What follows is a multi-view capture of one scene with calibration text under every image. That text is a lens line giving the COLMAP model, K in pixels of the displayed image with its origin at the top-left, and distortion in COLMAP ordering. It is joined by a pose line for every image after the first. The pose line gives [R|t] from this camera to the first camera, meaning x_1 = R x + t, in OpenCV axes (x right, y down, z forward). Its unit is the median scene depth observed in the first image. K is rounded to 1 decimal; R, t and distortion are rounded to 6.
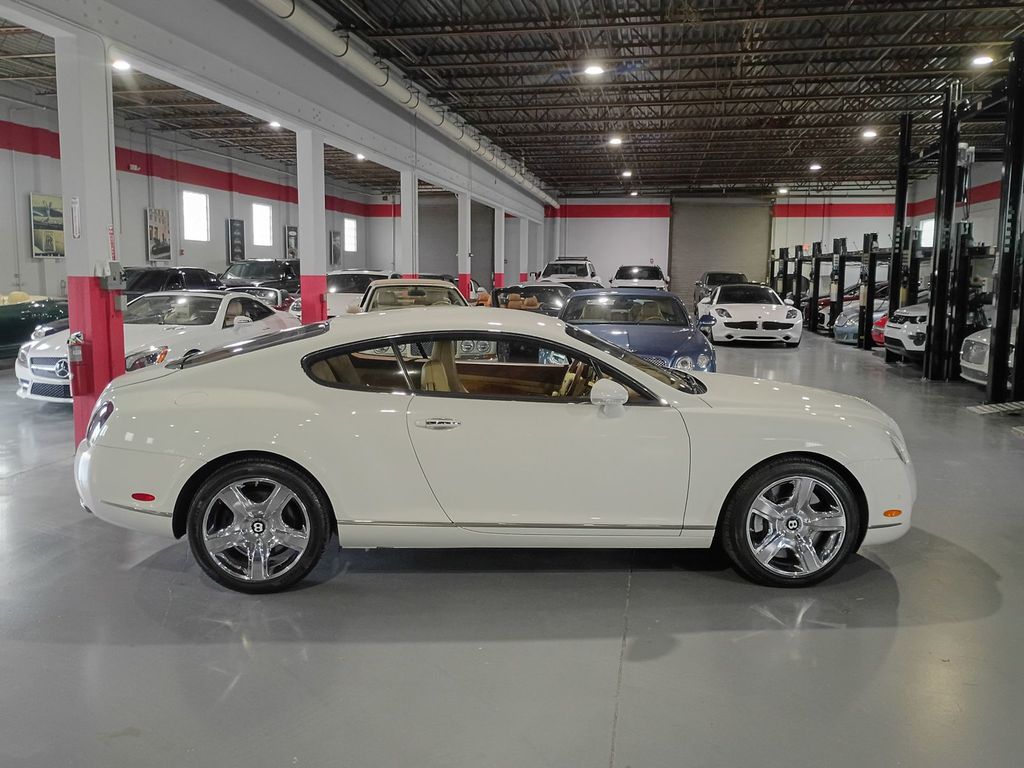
lens RADIAL K [[865.0, 0, 523.2], [0, 865.0, 370.8], [0, 0, 1]] dist [0.030861, -0.006610]
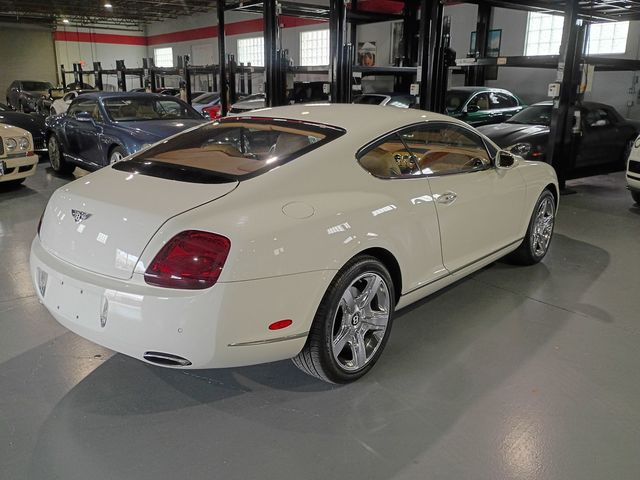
lens RADIAL K [[549.0, 0, 325.1], [0, 549.0, 235.9], [0, 0, 1]] dist [0.055735, -0.070230]
pose [[0.688110, -0.192370, 0.699641, -0.095707], [0.081552, 0.978611, 0.188866, -0.006199], [-0.721009, -0.072904, 0.689080, 0.069686]]
